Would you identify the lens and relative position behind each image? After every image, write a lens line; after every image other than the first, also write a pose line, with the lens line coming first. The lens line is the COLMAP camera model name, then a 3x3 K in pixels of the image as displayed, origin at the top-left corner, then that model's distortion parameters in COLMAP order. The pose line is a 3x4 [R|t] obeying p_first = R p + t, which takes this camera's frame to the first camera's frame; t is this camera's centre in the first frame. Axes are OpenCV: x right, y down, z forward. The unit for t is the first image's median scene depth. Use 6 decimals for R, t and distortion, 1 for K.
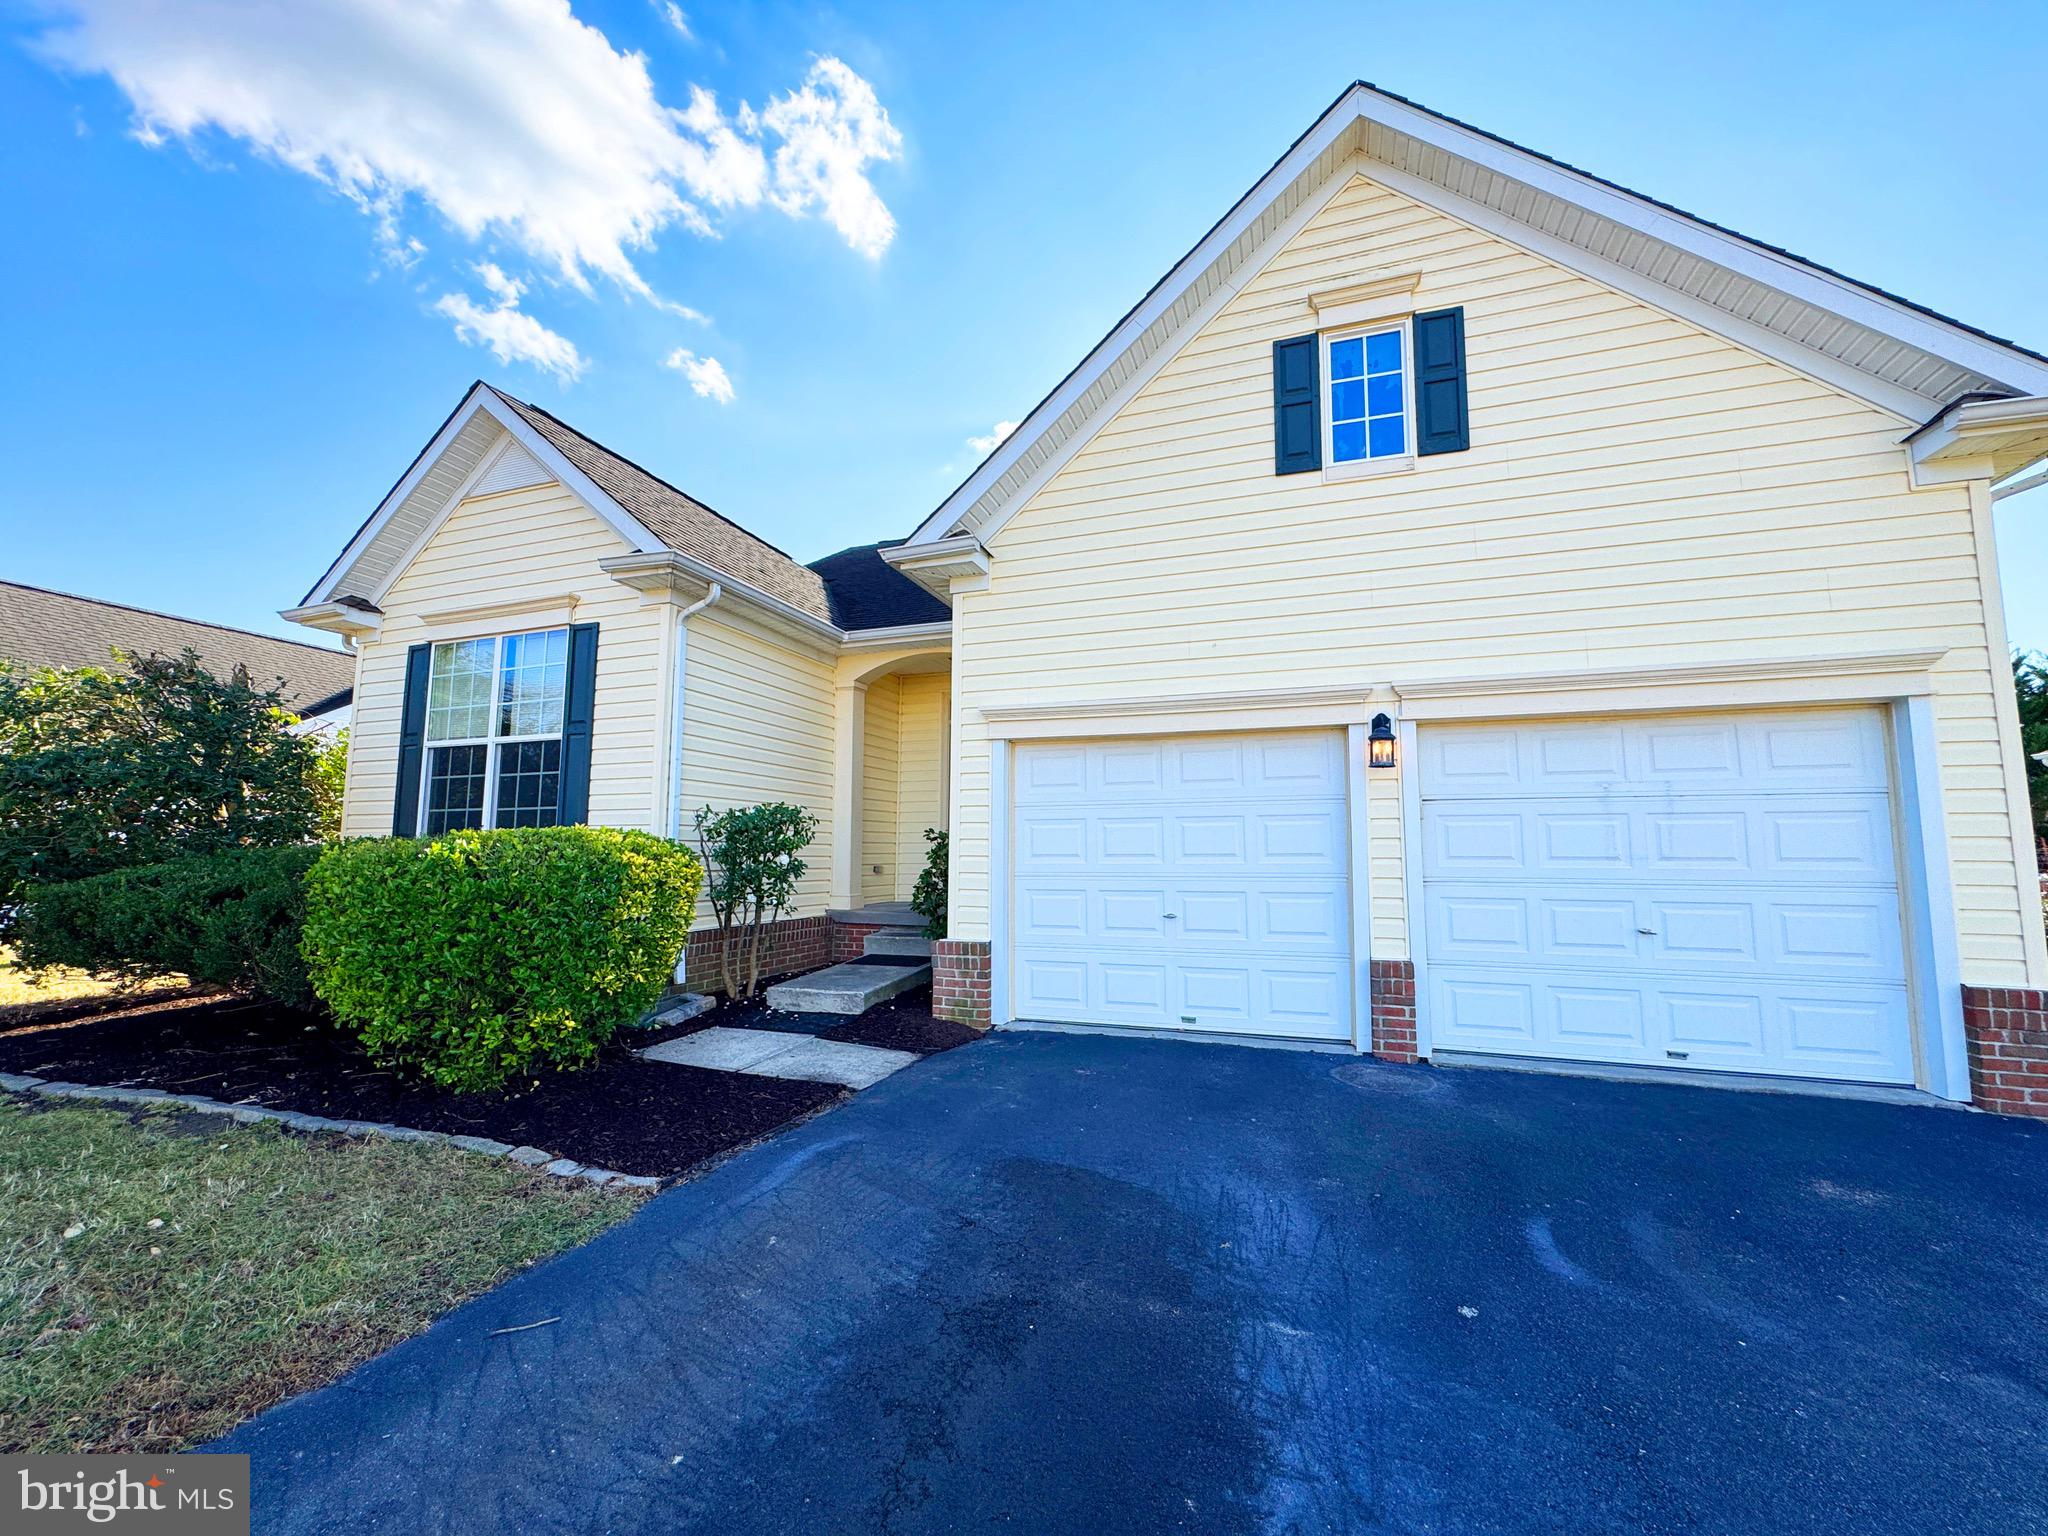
lens RADIAL K [[819.7, 0, 1024.0], [0, 819.7, 768.0], [0, 0, 1]] dist [-0.002189, 0.000607]
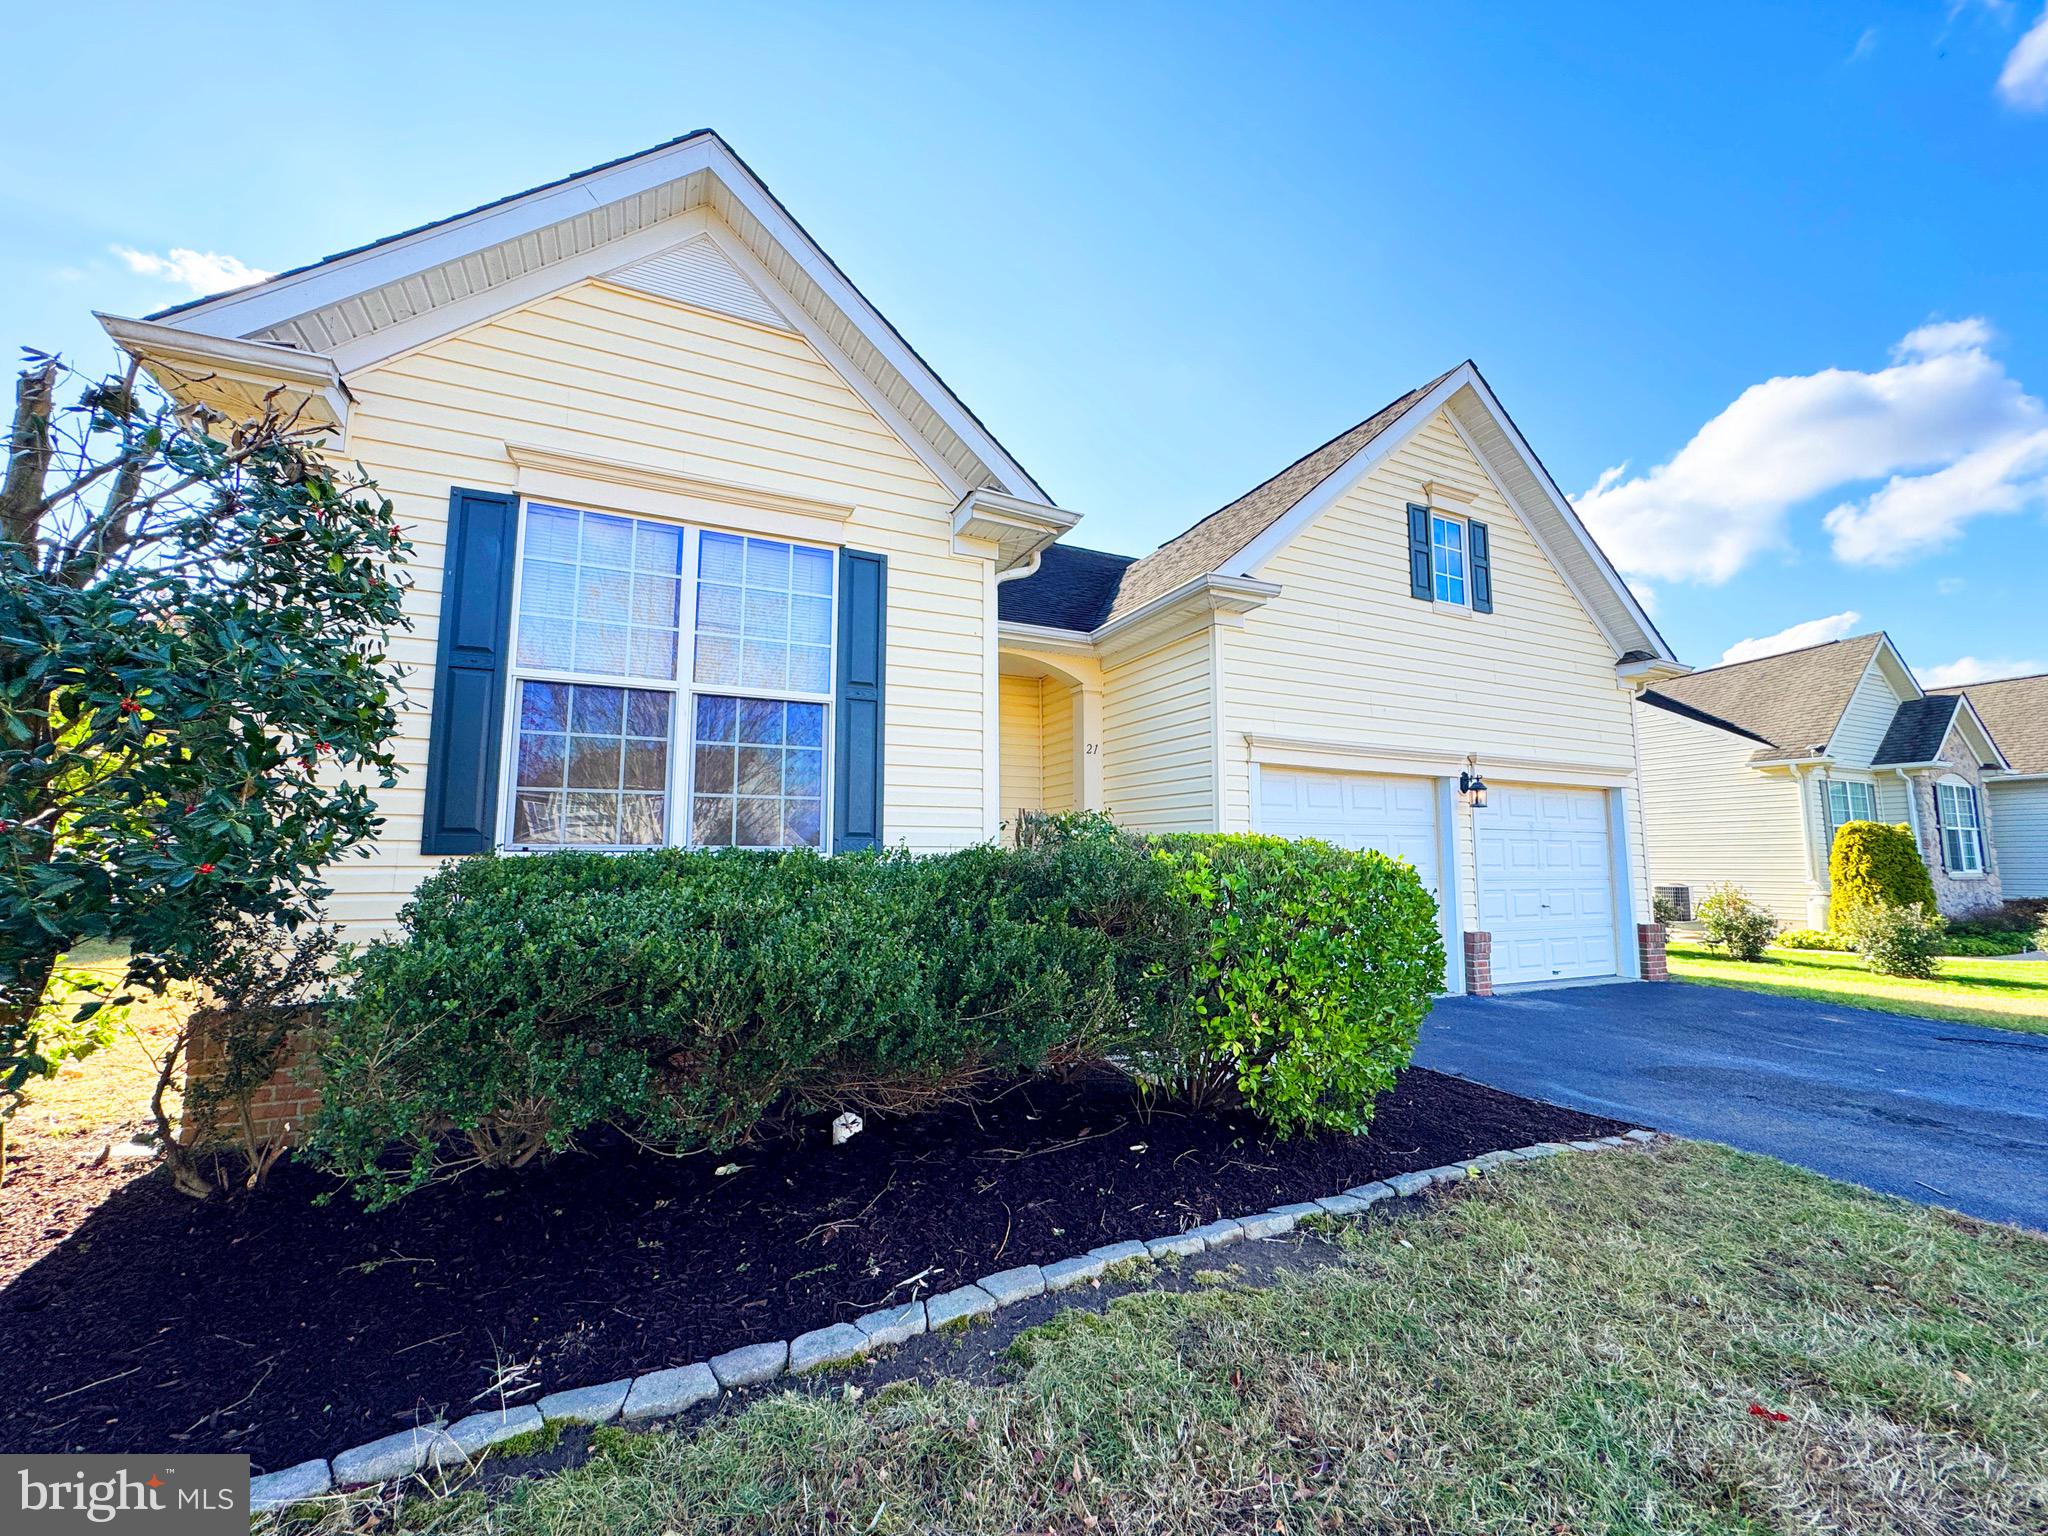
lens RADIAL K [[819.7, 0, 1024.0], [0, 819.7, 768.0], [0, 0, 1]] dist [-0.002189, 0.000607]
pose [[0.709059, 0.080334, 0.700559, -1.236881], [-0.073453, 0.996499, -0.039926, 0.049157], [-0.701313, -0.023149, 0.712477, 0.486185]]
